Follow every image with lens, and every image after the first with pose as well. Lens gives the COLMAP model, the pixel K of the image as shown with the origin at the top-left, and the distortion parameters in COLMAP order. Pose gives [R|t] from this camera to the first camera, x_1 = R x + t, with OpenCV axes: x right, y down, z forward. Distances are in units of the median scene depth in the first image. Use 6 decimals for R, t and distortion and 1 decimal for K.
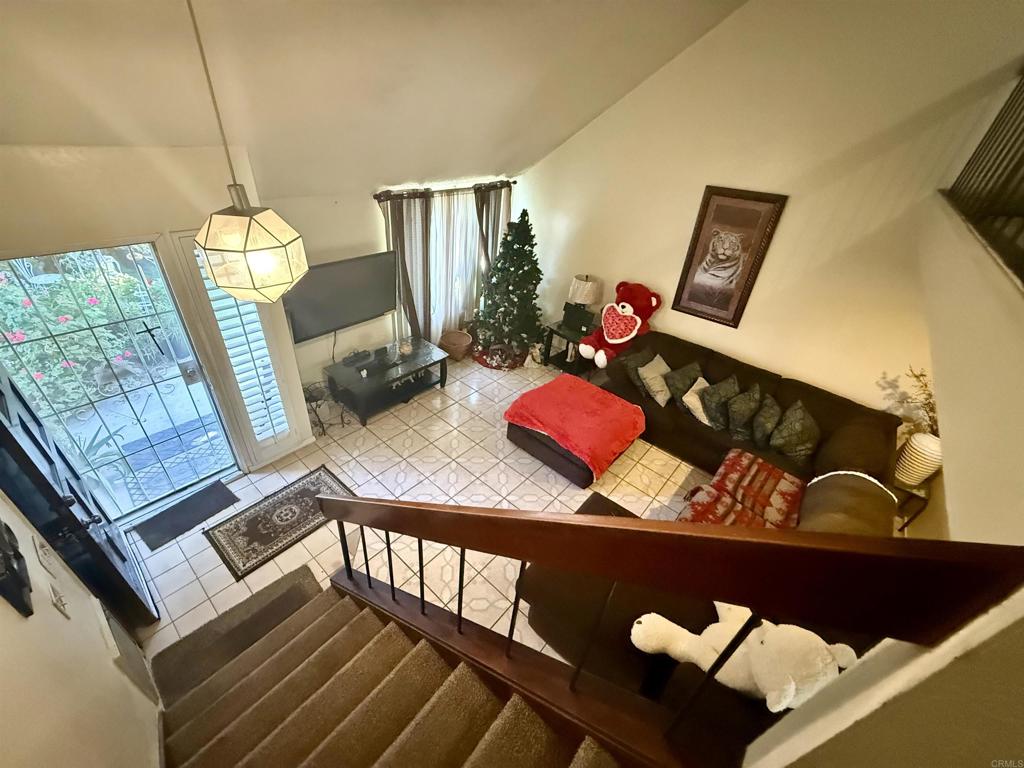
lens RADIAL K [[409.8, 0, 510.5], [0, 409.8, 384.0], [0, 0, 1]] dist [0.000116, 0.000802]
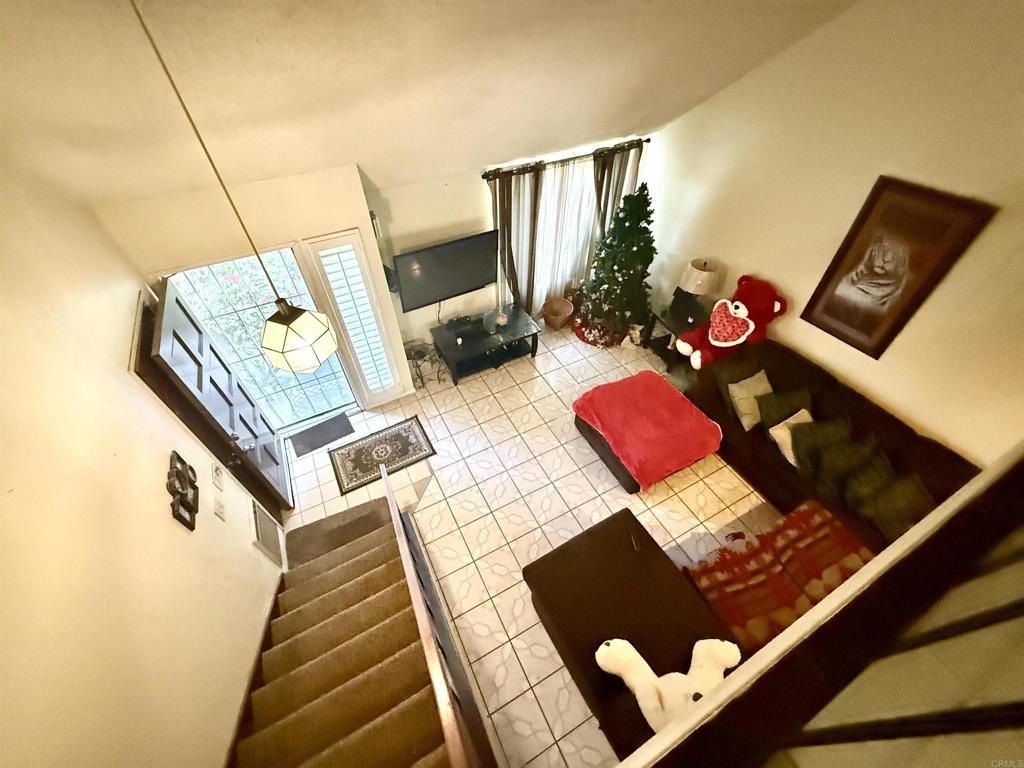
lens RADIAL K [[409.8, 0, 510.5], [0, 409.8, 384.0], [0, 0, 1]] dist [0.000116, 0.000802]
pose [[0.926158, 0.201373, -0.318872, 0.156028], [-0.131959, 0.965100, 0.226205, -0.184453], [0.353295, -0.167423, 0.920409, -0.009215]]
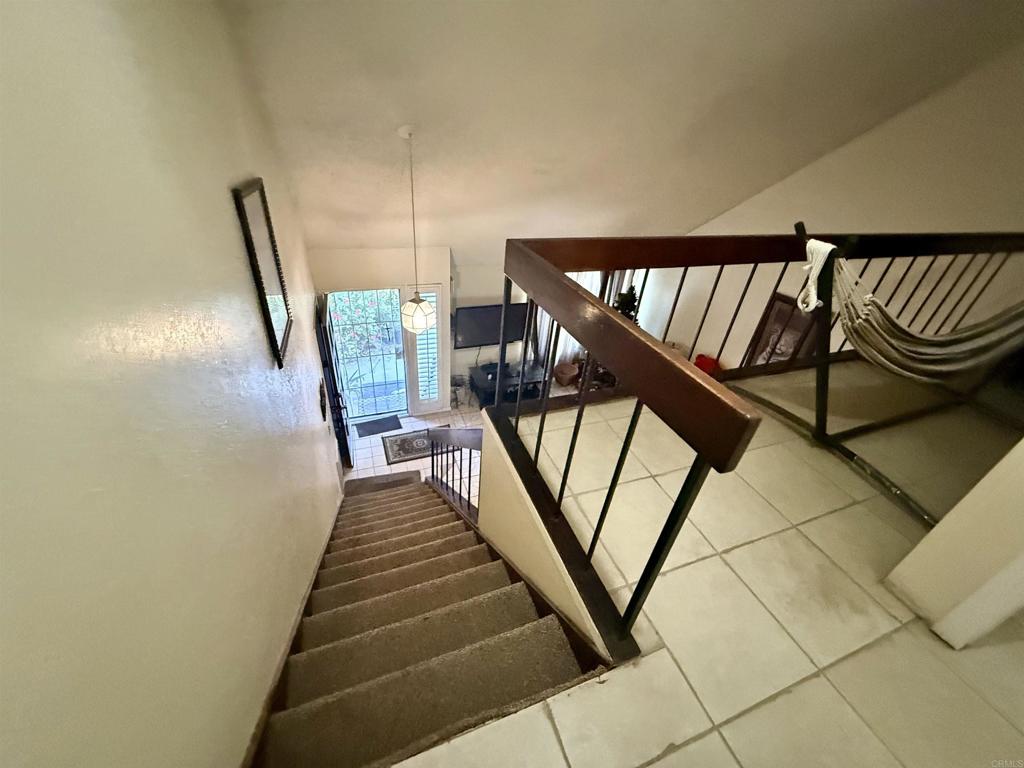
lens RADIAL K [[409.8, 0, 510.5], [0, 409.8, 384.0], [0, 0, 1]] dist [0.000116, 0.000802]
pose [[0.877280, 0.237227, -0.417256, 0.355280], [-0.264357, 0.964396, -0.007511, -0.009014], [0.400618, 0.116894, 0.908758, -0.355884]]
